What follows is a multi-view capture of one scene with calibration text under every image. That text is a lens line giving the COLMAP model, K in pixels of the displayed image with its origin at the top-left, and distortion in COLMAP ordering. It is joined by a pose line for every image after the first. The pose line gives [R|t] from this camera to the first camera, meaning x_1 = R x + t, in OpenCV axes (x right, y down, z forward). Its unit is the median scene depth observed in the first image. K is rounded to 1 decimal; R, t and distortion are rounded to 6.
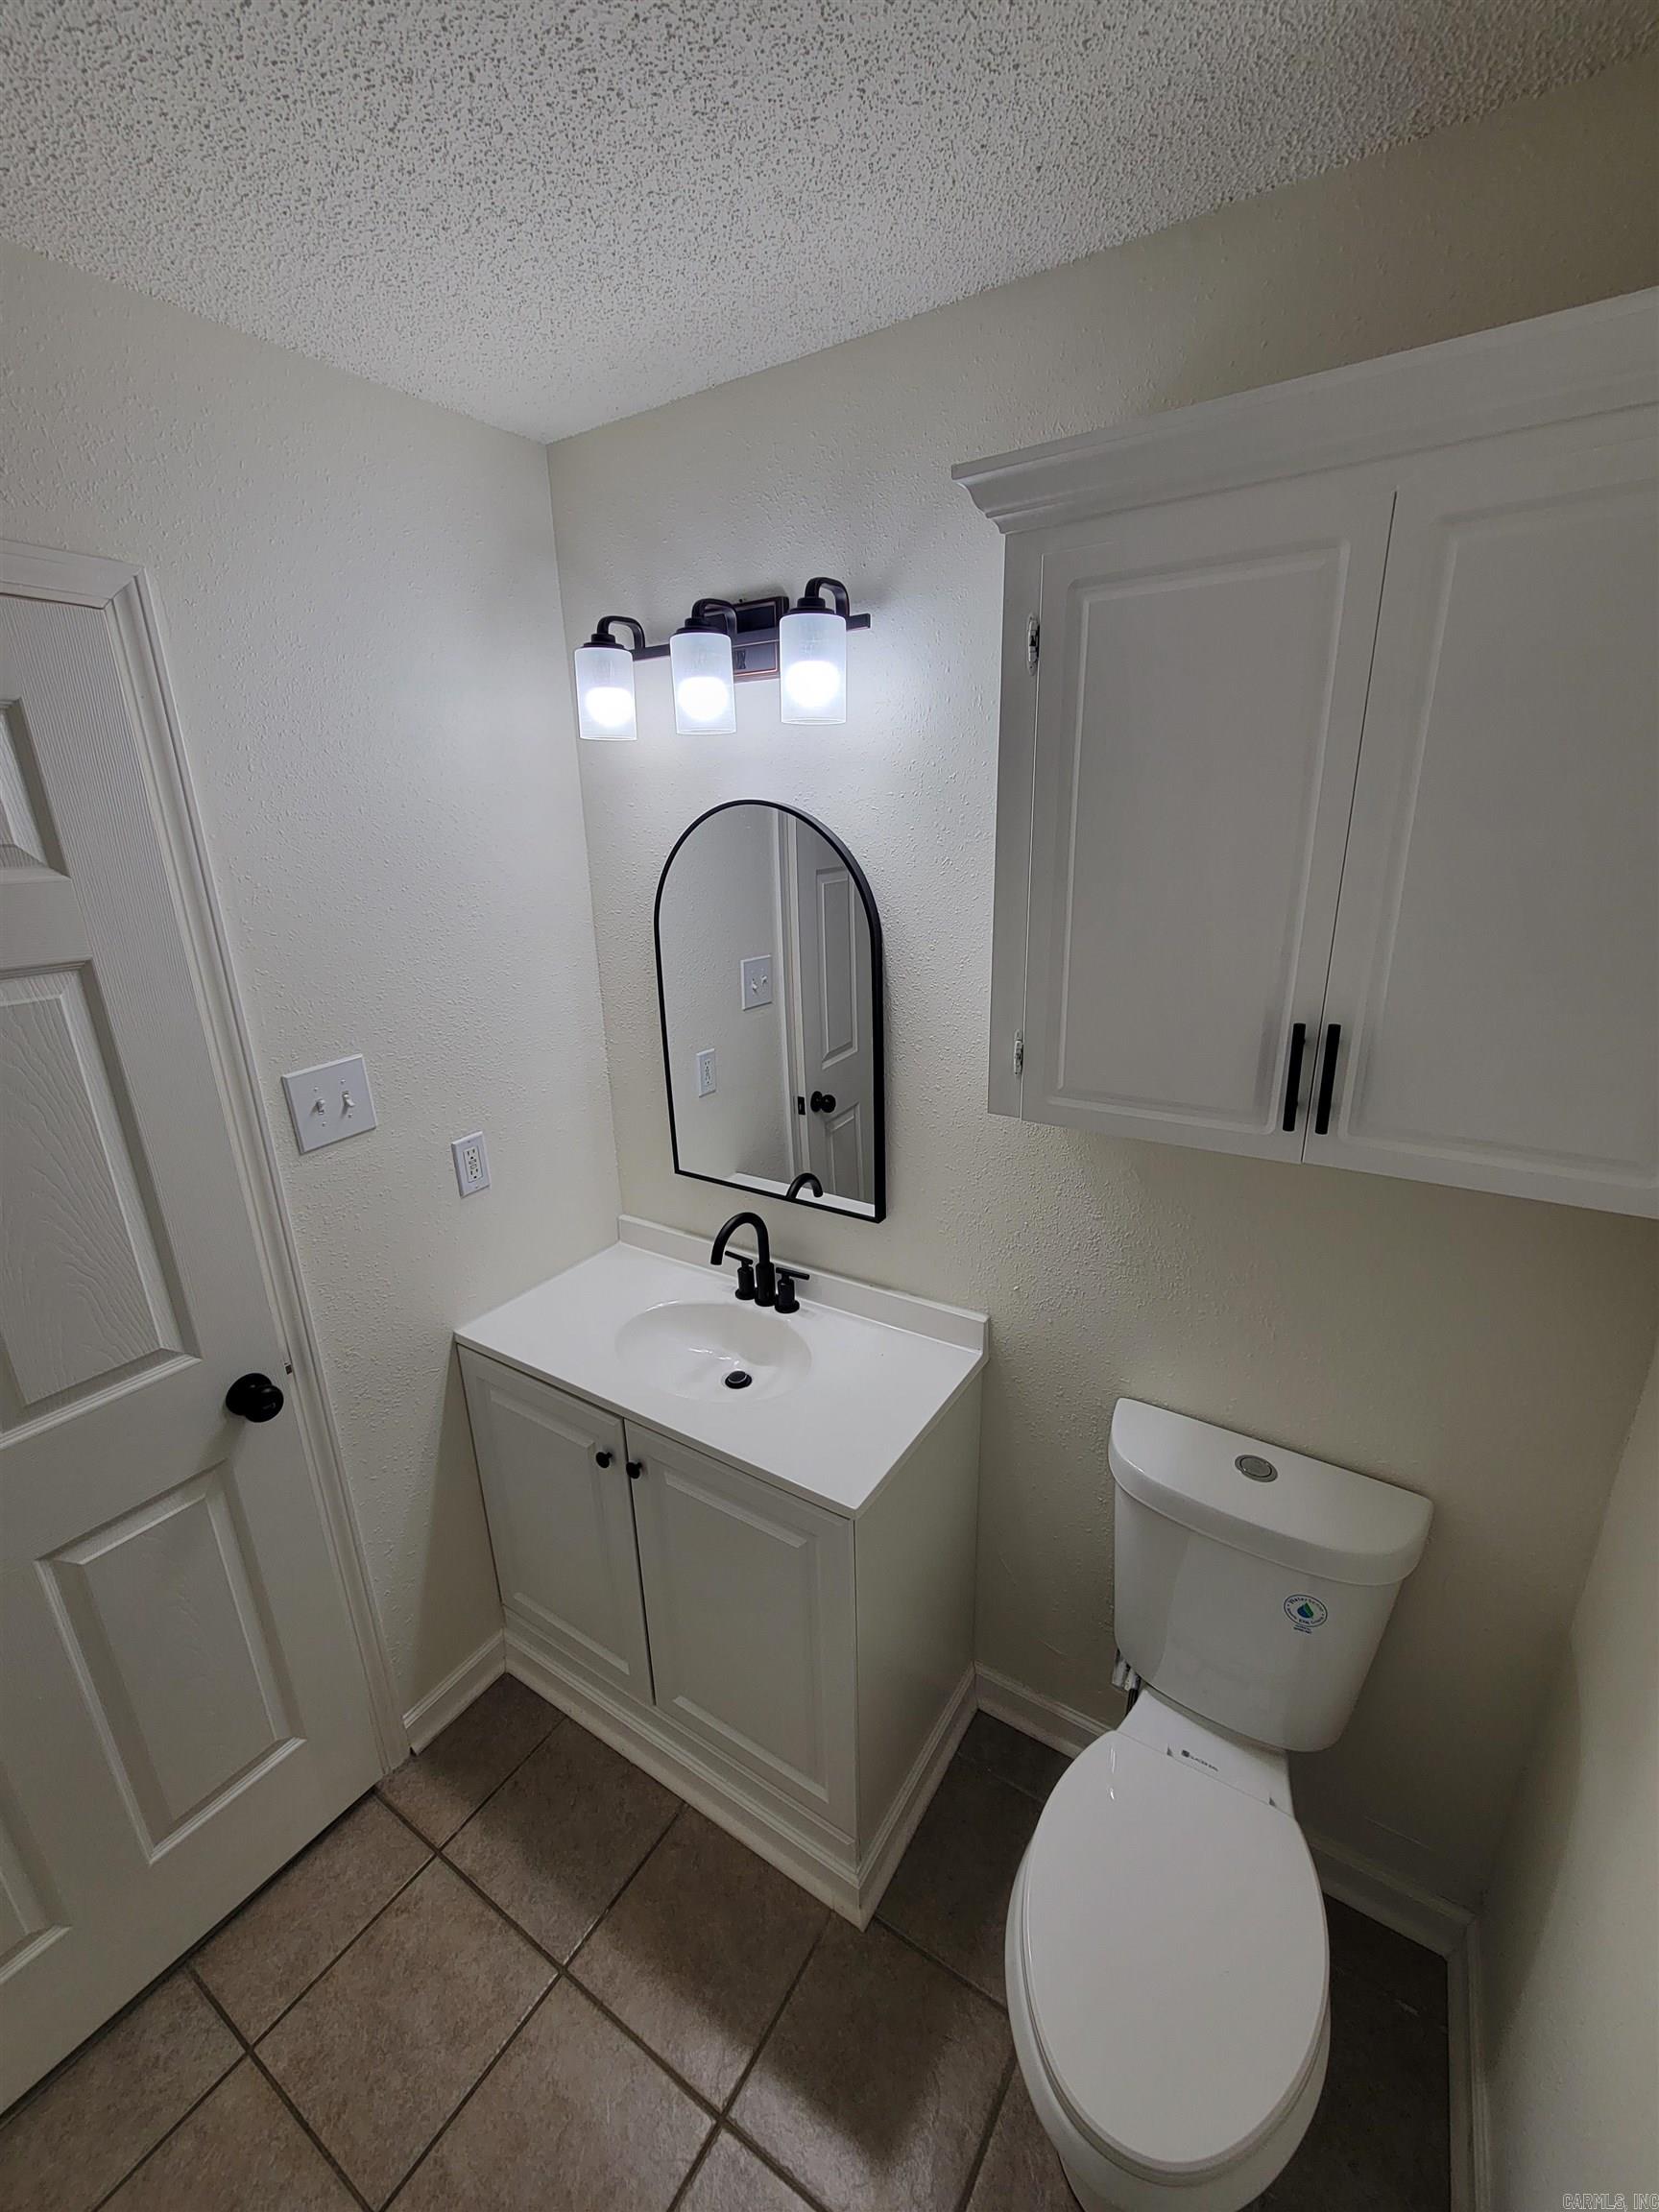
lens RADIAL K [[900.6, 0, 834.1], [0, 900.6, 1082.0], [0, 0, 1]] dist [-0.000556, -0.000866]
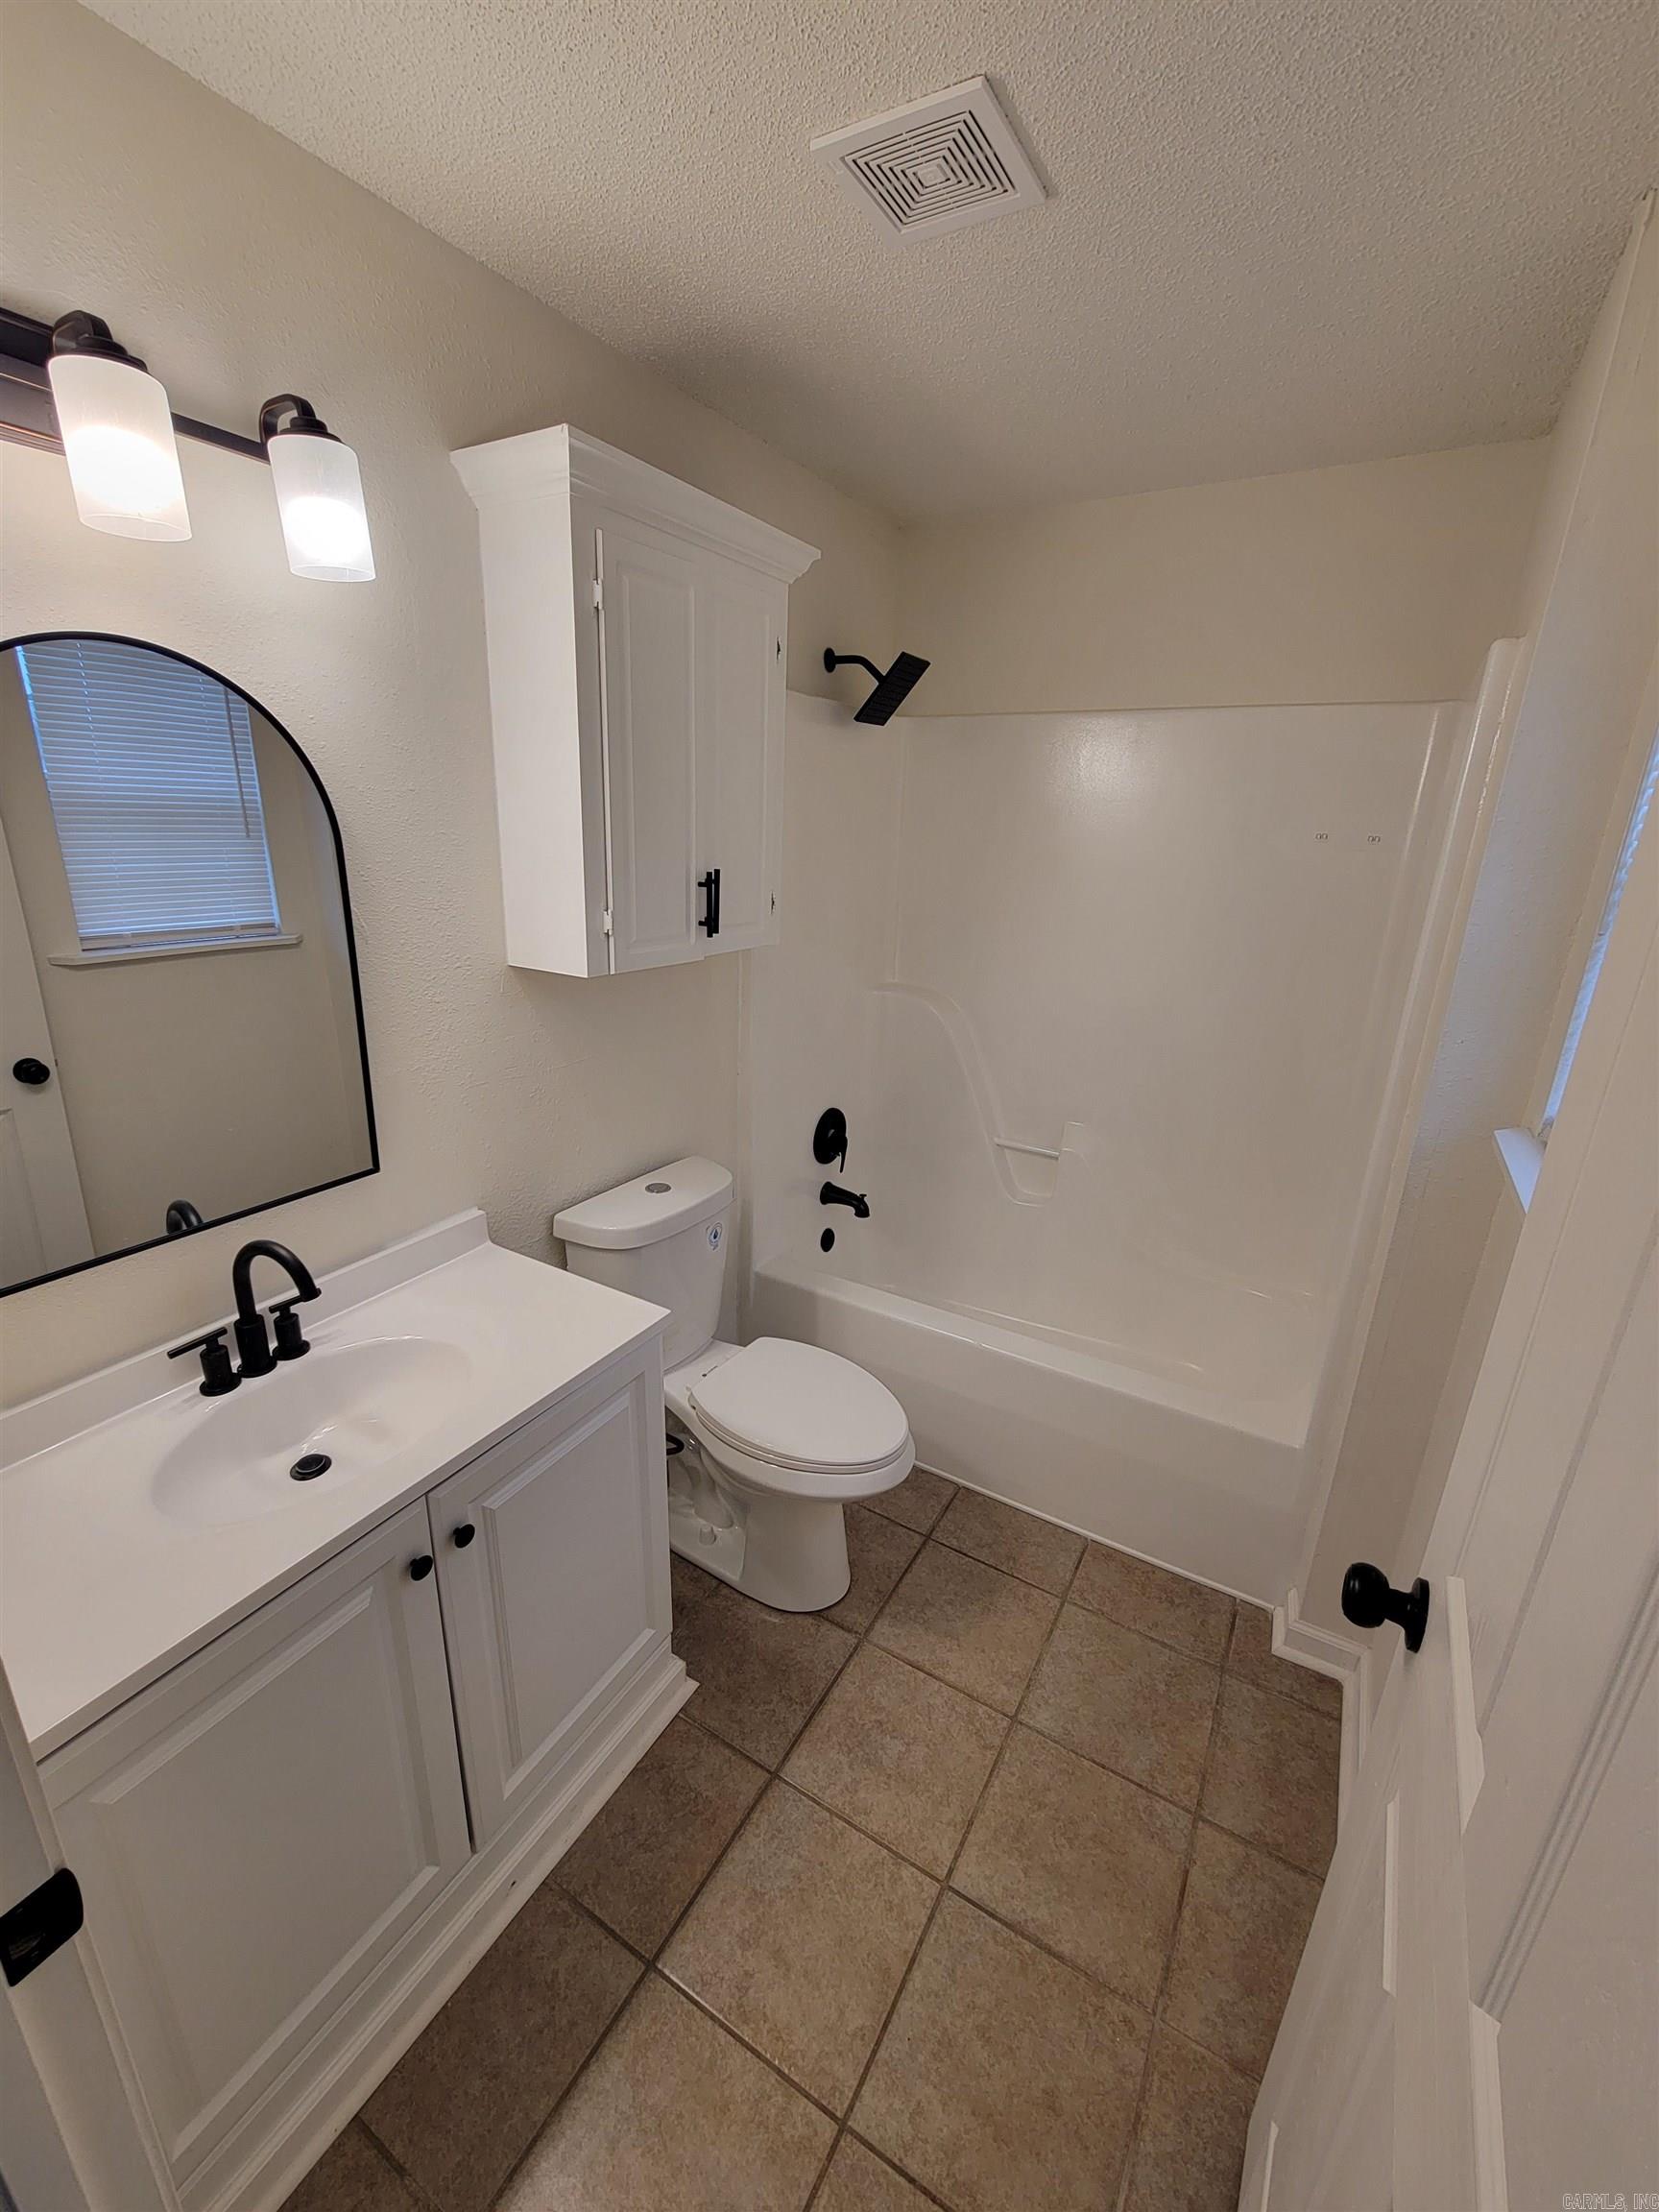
lens RADIAL K [[900.6, 0, 834.1], [0, 900.6, 1082.0], [0, 0, 1]] dist [-0.000556, -0.000866]
pose [[-0.040676, -0.263443, 0.963817, -0.817114], [0.239213, 0.933995, 0.265387, -0.055310], [-0.970115, 0.241353, 0.025028, 0.538390]]
